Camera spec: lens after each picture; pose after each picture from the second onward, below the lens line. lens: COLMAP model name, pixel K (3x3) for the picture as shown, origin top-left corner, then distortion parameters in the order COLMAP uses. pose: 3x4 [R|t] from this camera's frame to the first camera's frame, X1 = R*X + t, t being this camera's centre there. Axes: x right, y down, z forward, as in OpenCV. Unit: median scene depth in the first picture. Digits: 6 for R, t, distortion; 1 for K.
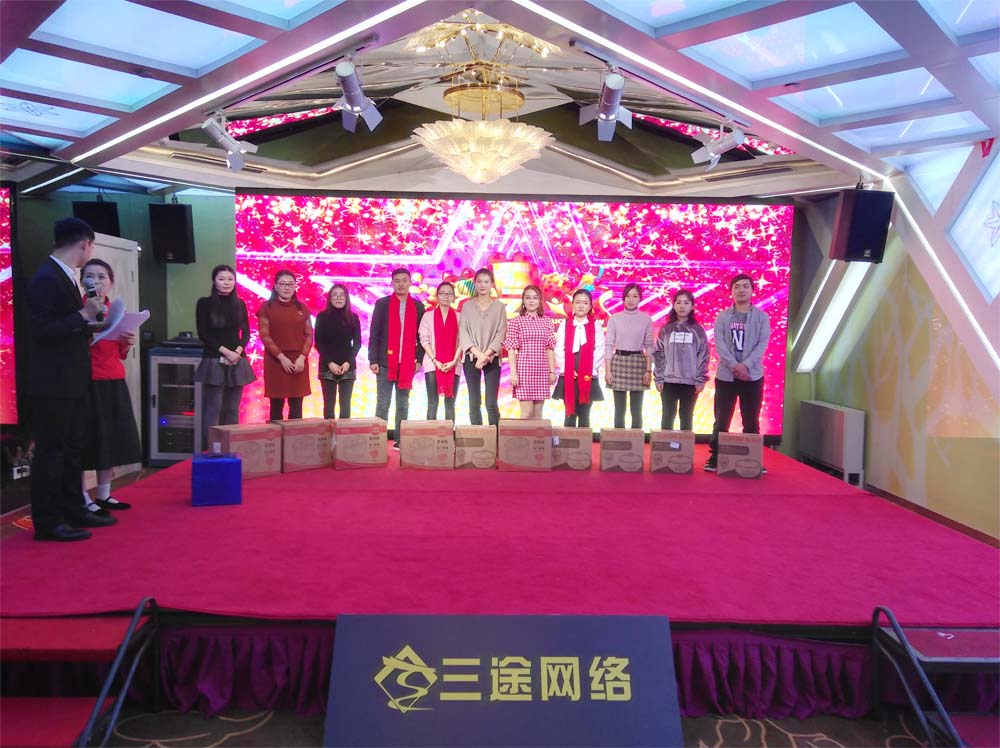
lens RADIAL K [[748.6, 0, 516.2], [0, 748.6, 375.0], [0, 0, 1]] dist [0.019060, -0.001470]
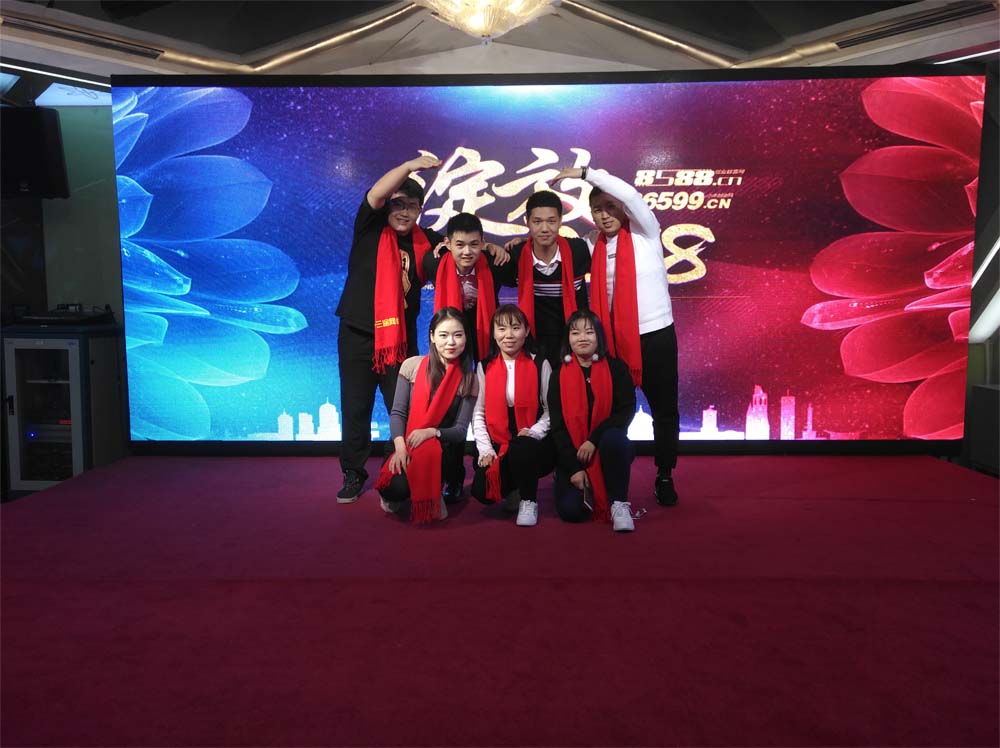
lens RADIAL K [[785.6, 0, 510.8], [0, 785.6, 372.9], [0, 0, 1]] dist [0.027636, 0.002816]
pose [[0.998787, -0.019776, -0.045087, -0.001423], [0.020579, 0.999637, 0.017403, 0.005475], [0.044726, -0.018310, 0.998831, 0.505244]]
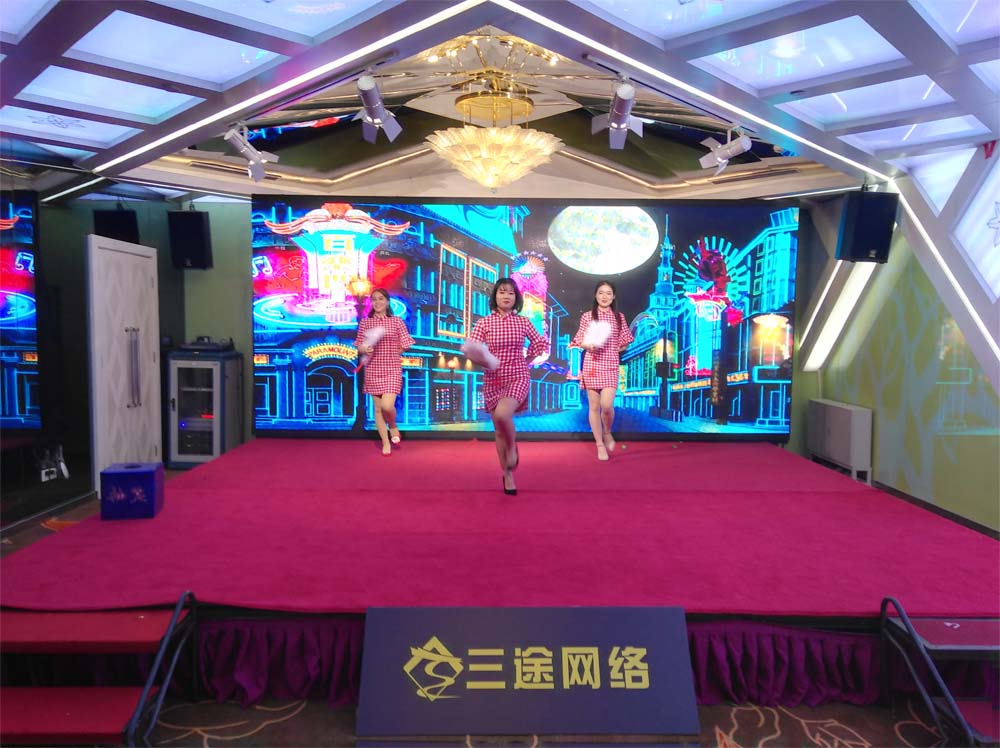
lens RADIAL K [[745.8, 0, 516.4], [0, 745.8, 373.7], [0, 0, 1]] dist [0.022580, -0.010654]
pose [[0.999938, -0.008046, -0.007702, -0.011730], [0.008033, 0.999966, -0.001646, -0.001857], [0.007715, 0.001584, 0.999969, -0.024326]]
